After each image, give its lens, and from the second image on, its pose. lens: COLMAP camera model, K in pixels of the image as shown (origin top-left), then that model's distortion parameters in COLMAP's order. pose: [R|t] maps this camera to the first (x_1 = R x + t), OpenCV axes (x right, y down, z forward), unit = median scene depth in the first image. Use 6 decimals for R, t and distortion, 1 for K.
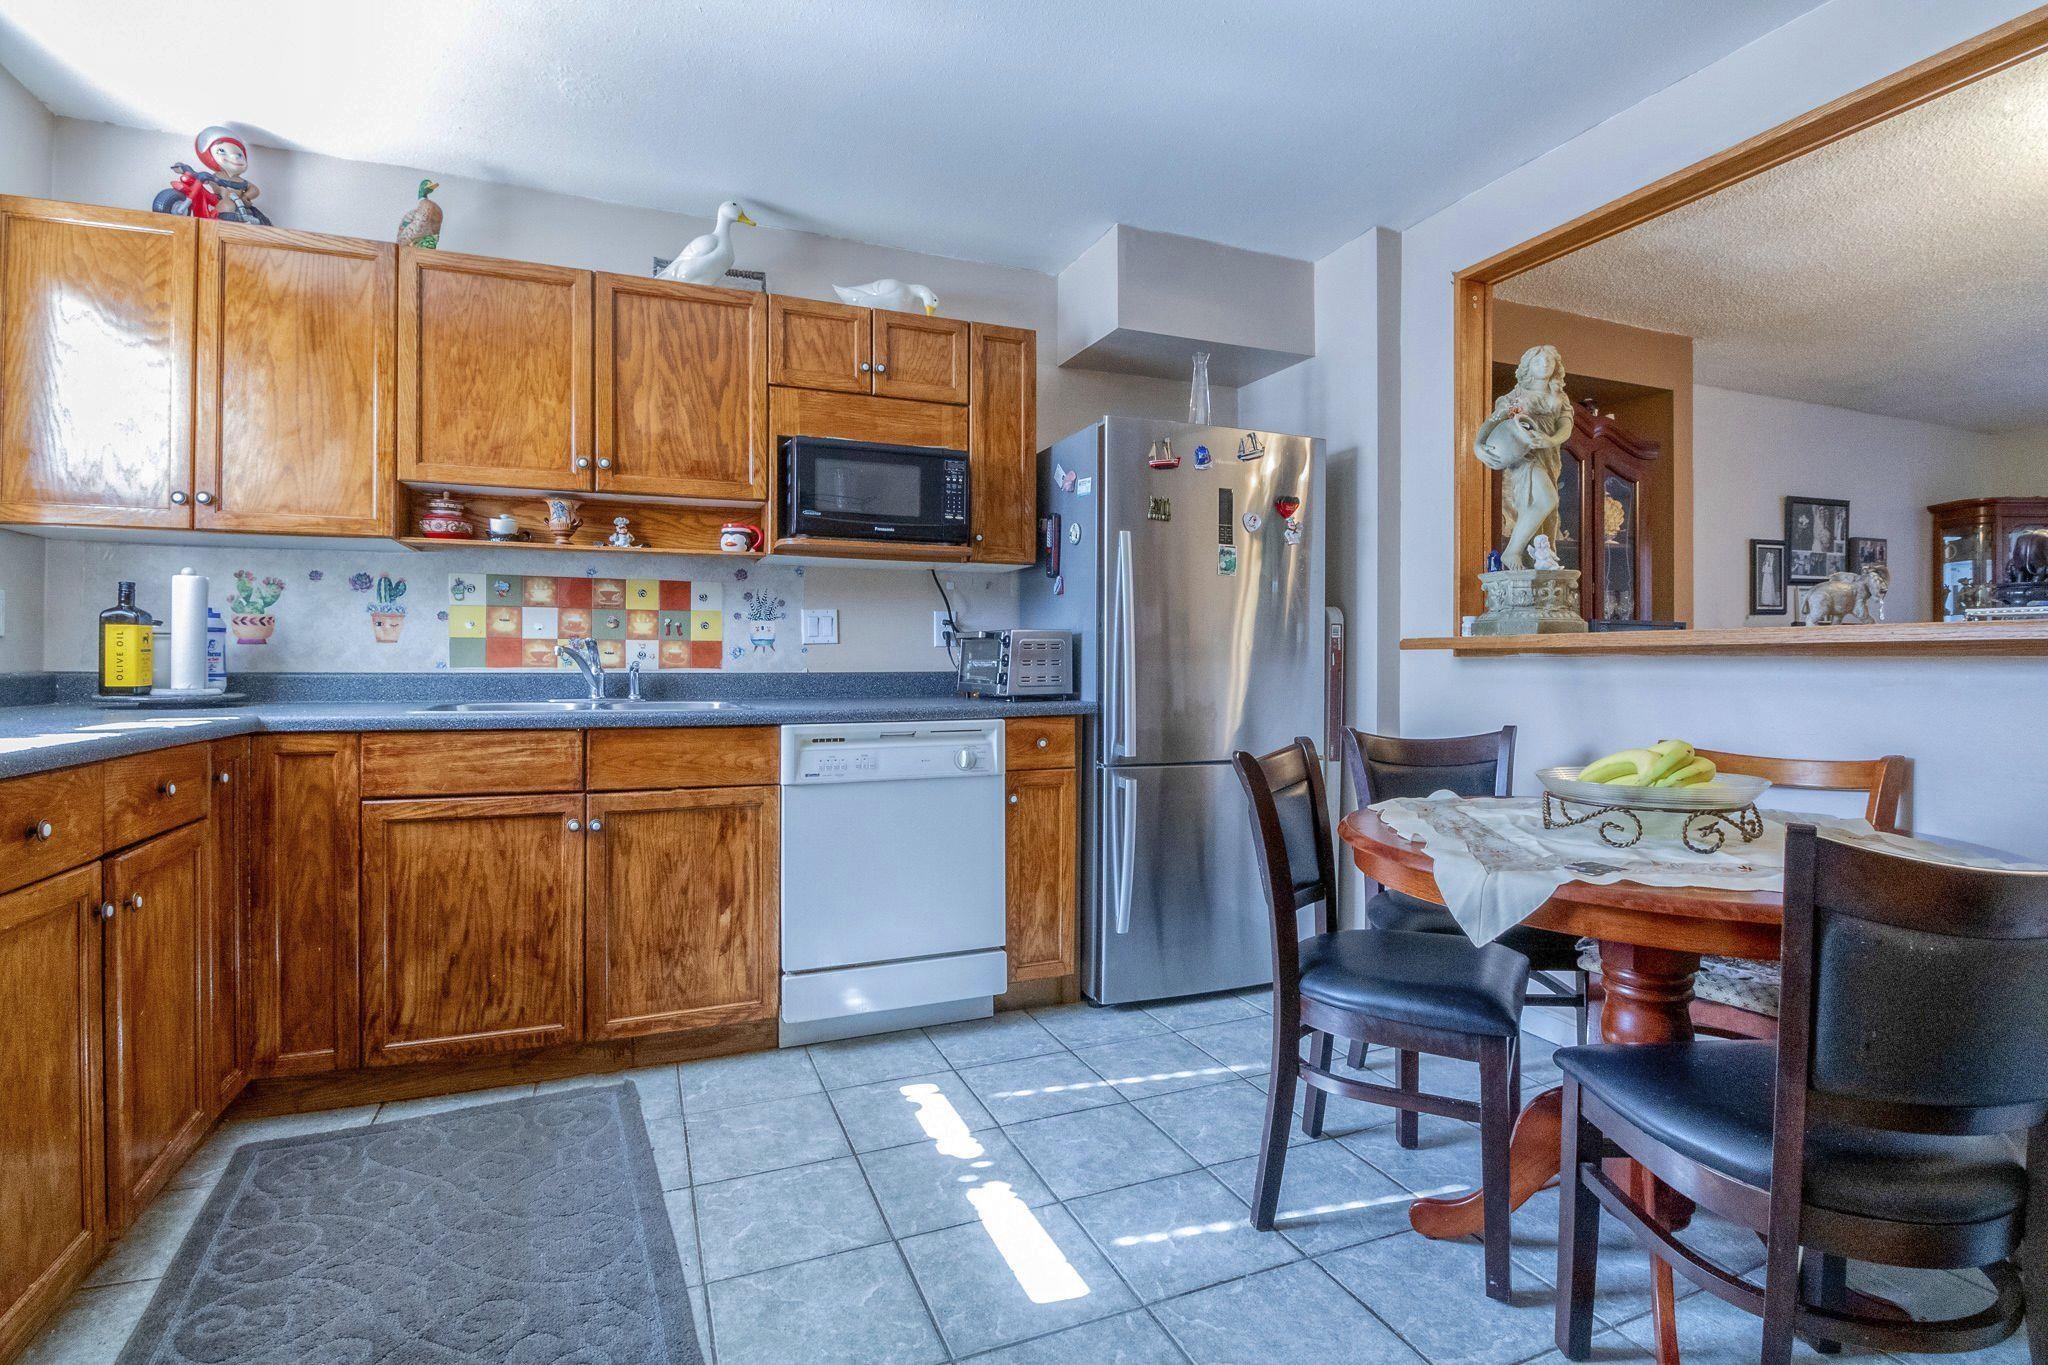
lens RADIAL K [[1003.3, 0, 1024.0], [0, 1003.3, 682.5], [0, 0, 1]] dist [0.003215, -0.017902]
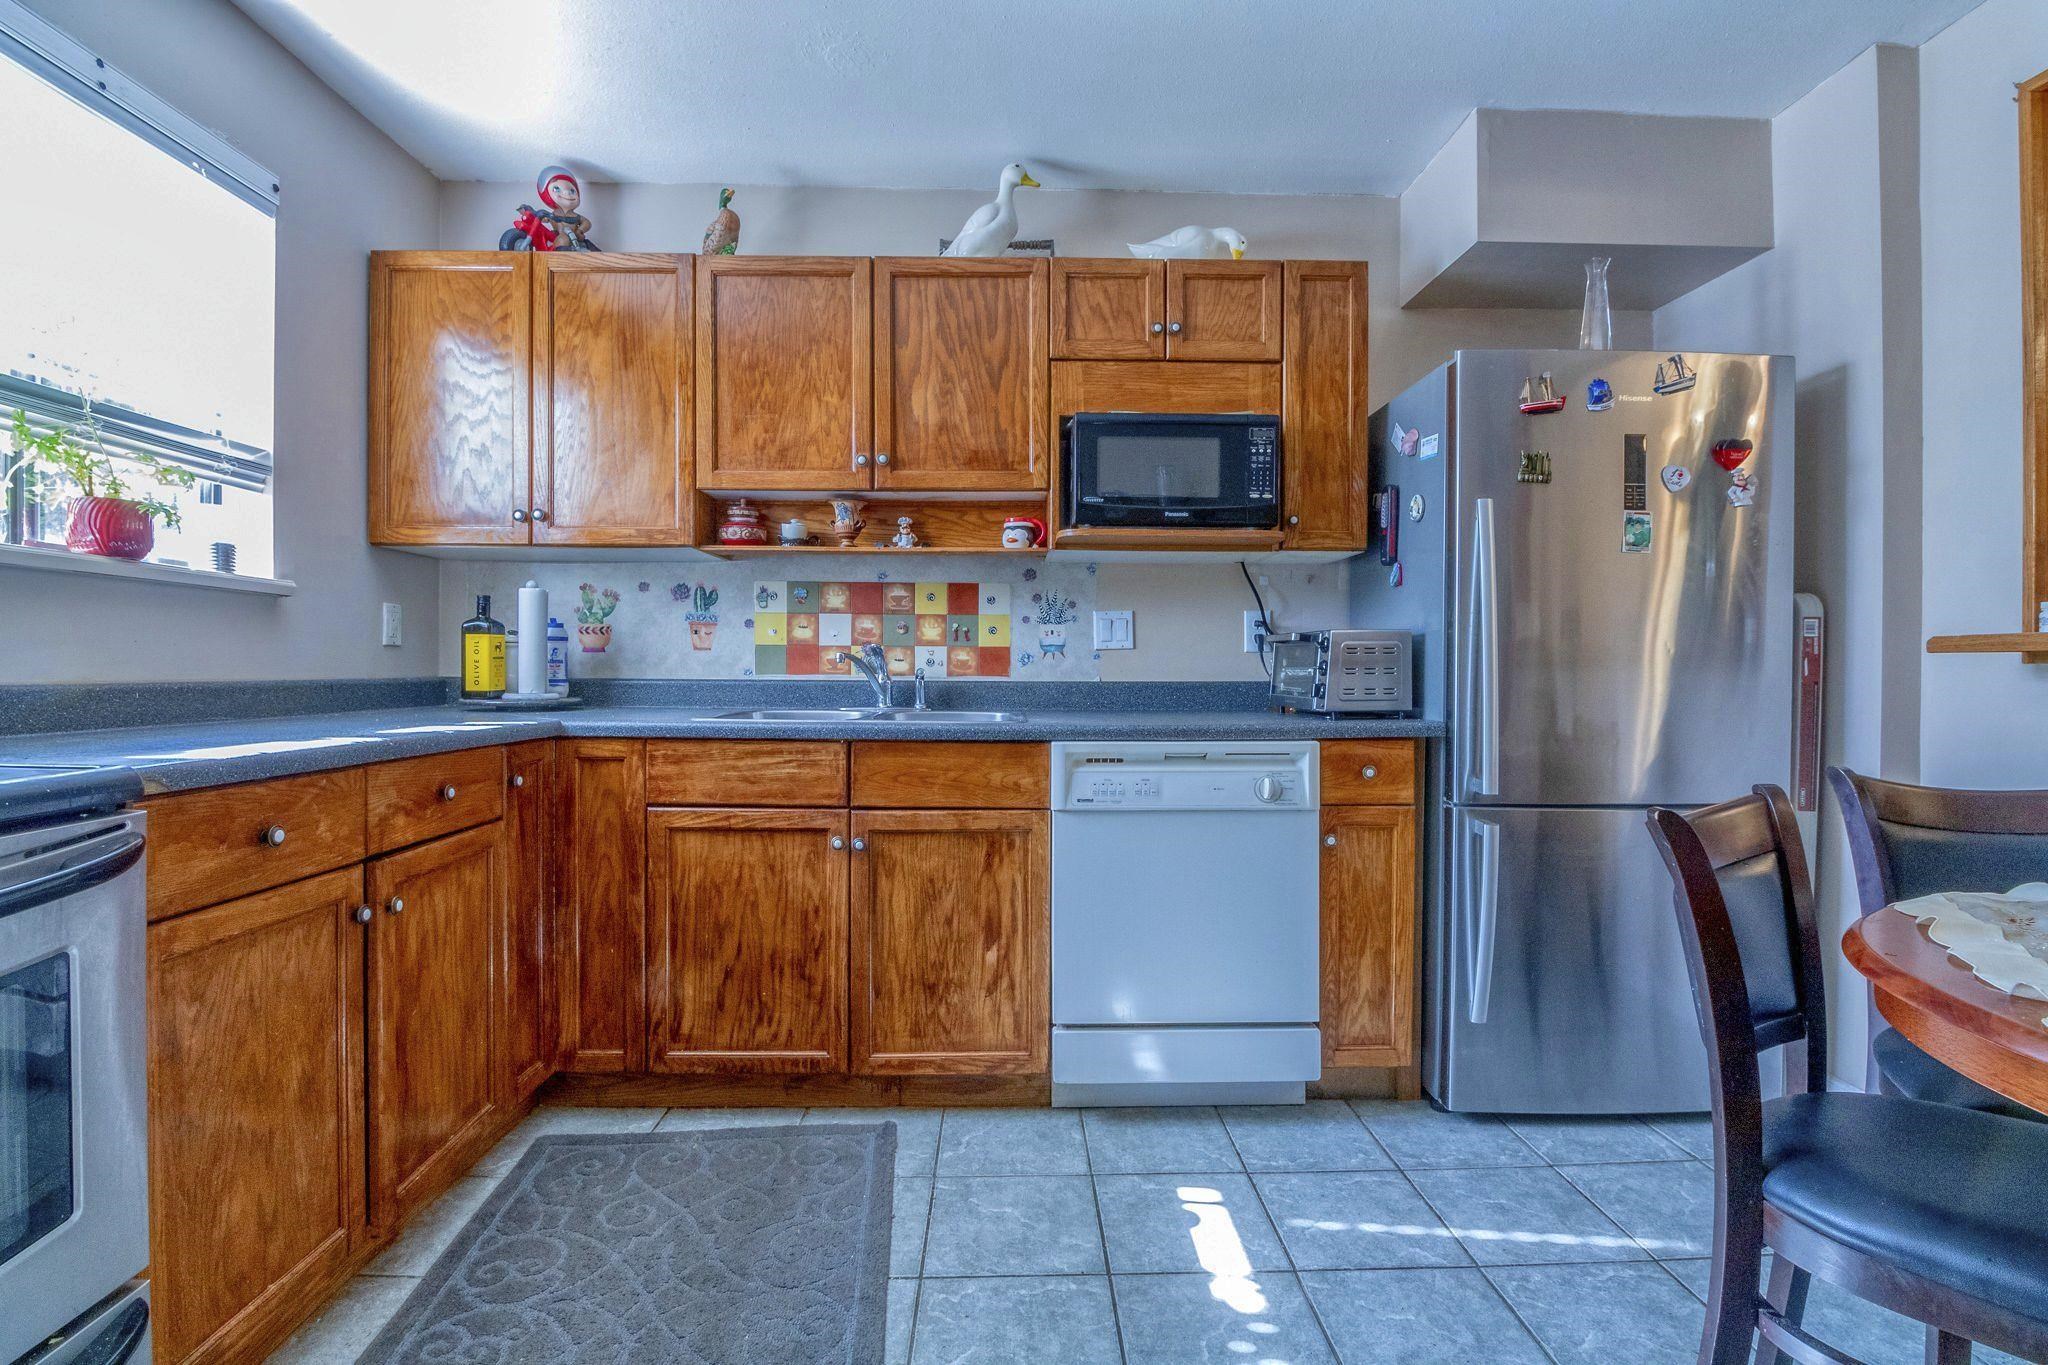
lens RADIAL K [[1003.3, 0, 1024.0], [0, 1003.3, 682.5], [0, 0, 1]] dist [0.003215, -0.017902]
pose [[0.940119, 0.006225, -0.340790, 0.032072], [-0.008979, 0.999939, -0.006504, -0.003064], [0.340729, 0.009174, 0.940117, 0.162484]]
